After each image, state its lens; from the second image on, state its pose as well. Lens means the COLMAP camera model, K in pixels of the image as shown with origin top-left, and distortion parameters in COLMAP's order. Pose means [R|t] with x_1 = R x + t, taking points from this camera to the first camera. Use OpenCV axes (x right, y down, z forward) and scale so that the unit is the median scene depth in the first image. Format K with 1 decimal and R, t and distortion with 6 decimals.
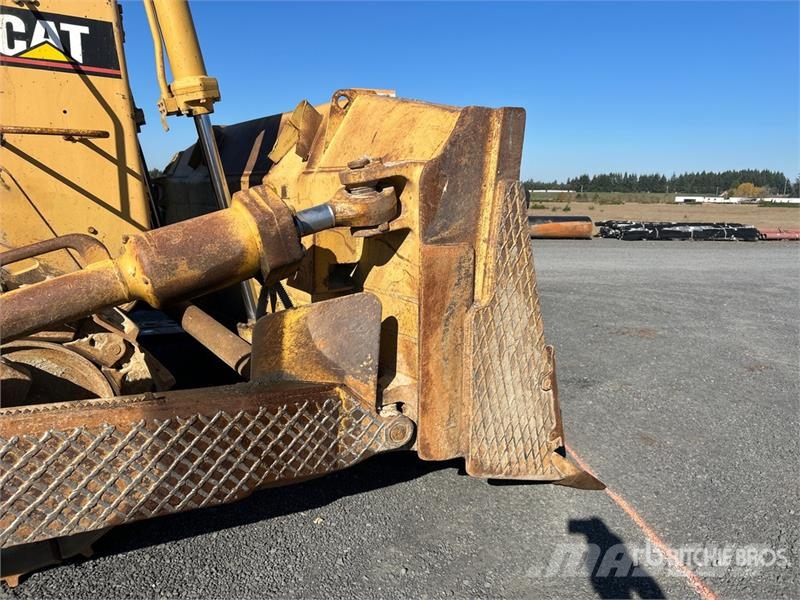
lens RADIAL K [[601.4, 0, 404.0], [0, 601.4, 298.2], [0, 0, 1]] dist [0.052640, -0.057892]
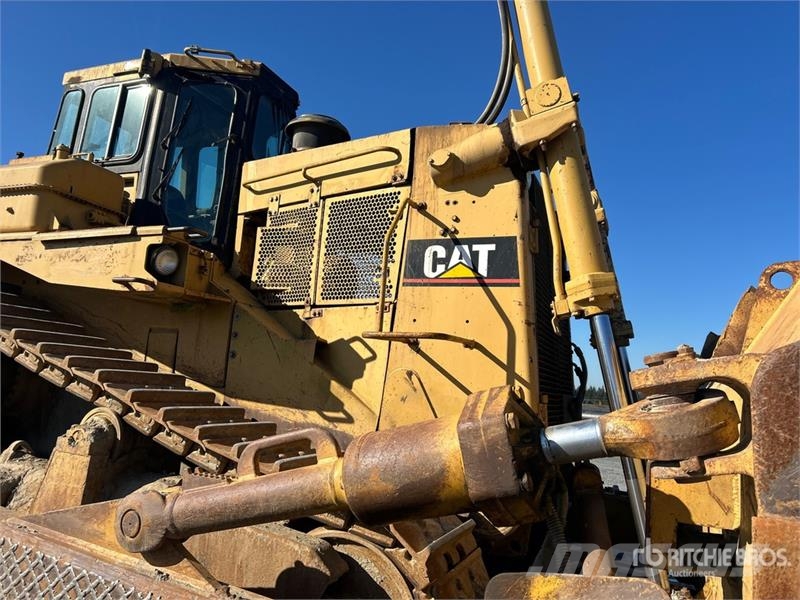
lens RADIAL K [[601.4, 0, 406.9], [0, 601.4, 299.4], [0, 0, 1]] dist [0.052640, -0.057892]
pose [[0.535029, -0.104358, -0.838363, 0.280110], [-0.204685, 0.946764, -0.248478, -0.061729], [0.819663, 0.304544, 0.485186, 0.401641]]
